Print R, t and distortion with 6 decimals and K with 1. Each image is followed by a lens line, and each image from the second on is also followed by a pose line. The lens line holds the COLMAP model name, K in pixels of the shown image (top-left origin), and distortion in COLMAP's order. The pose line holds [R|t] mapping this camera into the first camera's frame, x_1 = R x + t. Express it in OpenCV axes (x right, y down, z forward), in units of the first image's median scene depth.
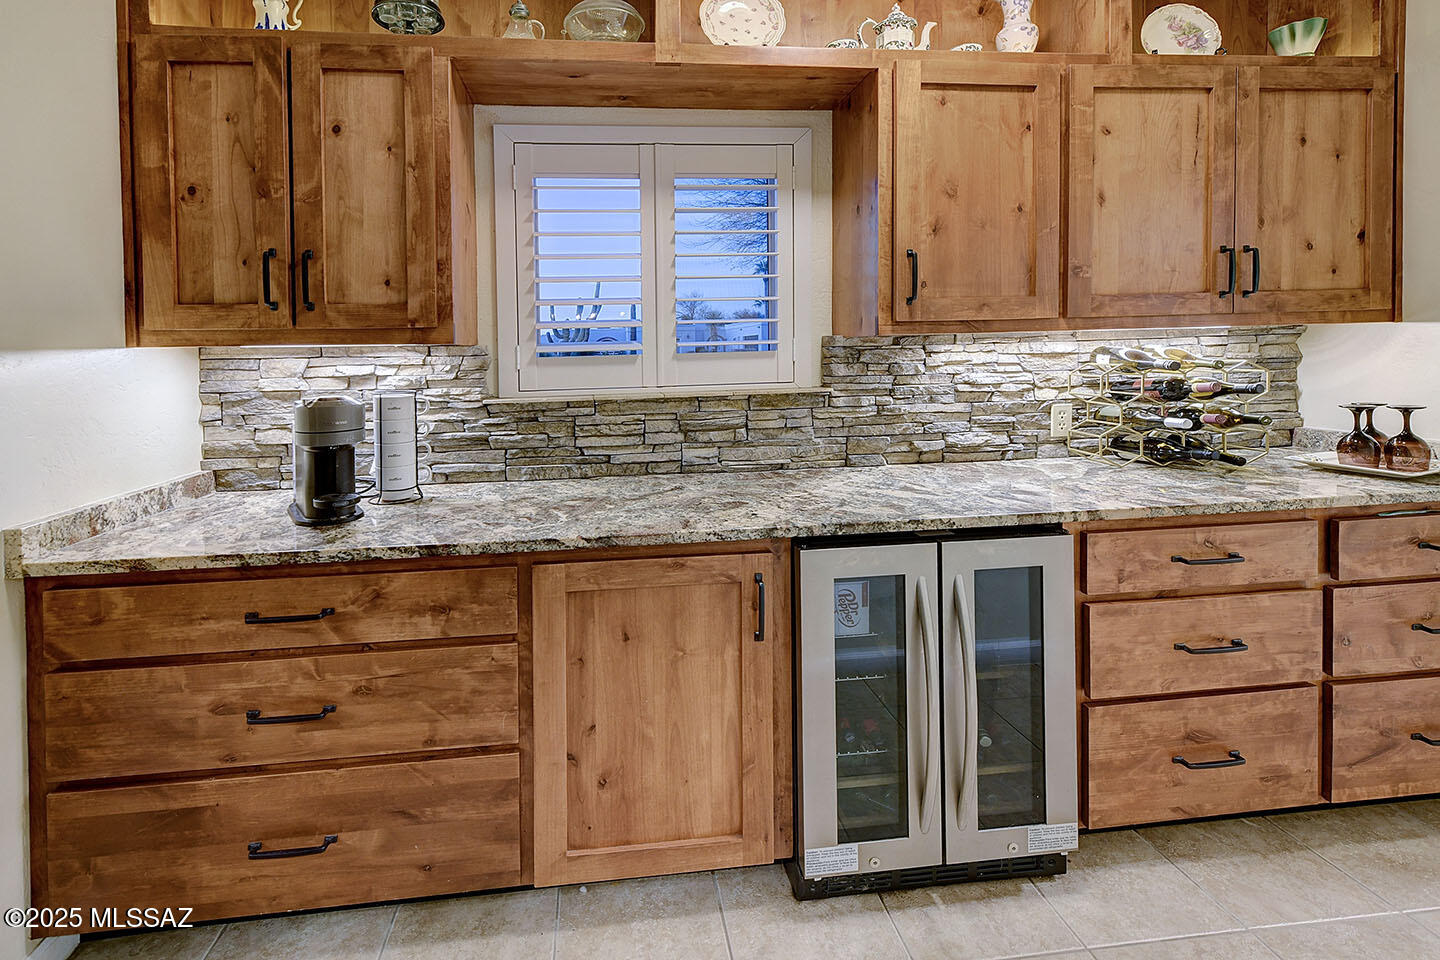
lens RADIAL K [[635.8, 0, 718.3], [0, 635.8, 397.4], [0, 0, 1]] dist [0.000866, 0.000224]
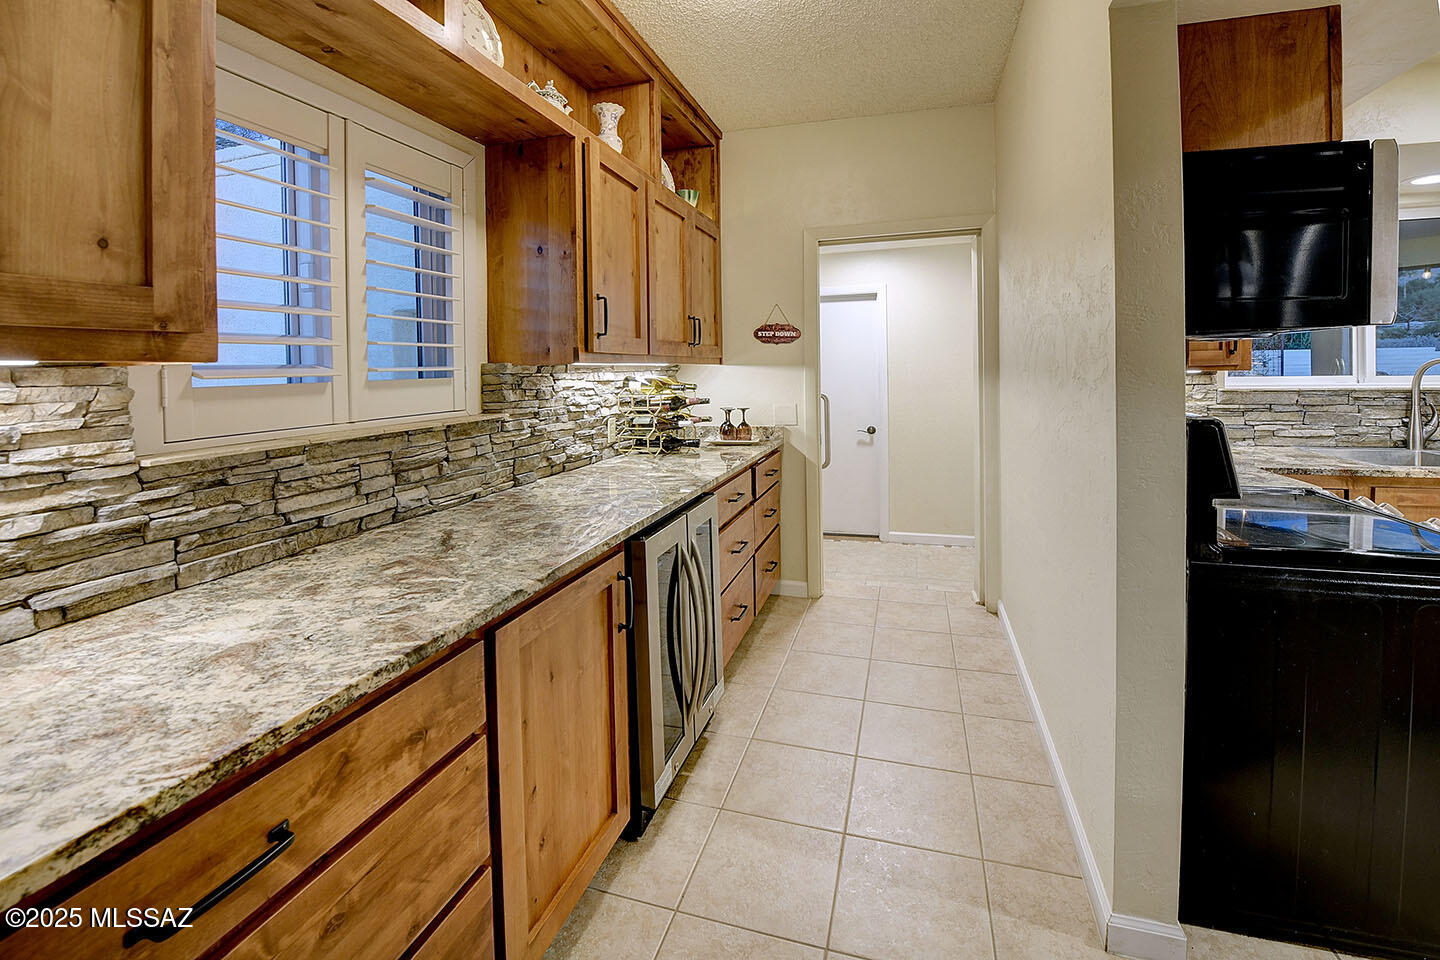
lens RADIAL K [[601.6, 0, 725.0], [0, 601.6, 426.0], [0, 0, 1]] dist [-0.003178, -0.008144]
pose [[0.427239, -0.070018, 0.901423, -0.596306], [0.073922, 0.996364, 0.042357, -0.010186], [-0.901112, 0.048539, 0.430862, 0.264485]]
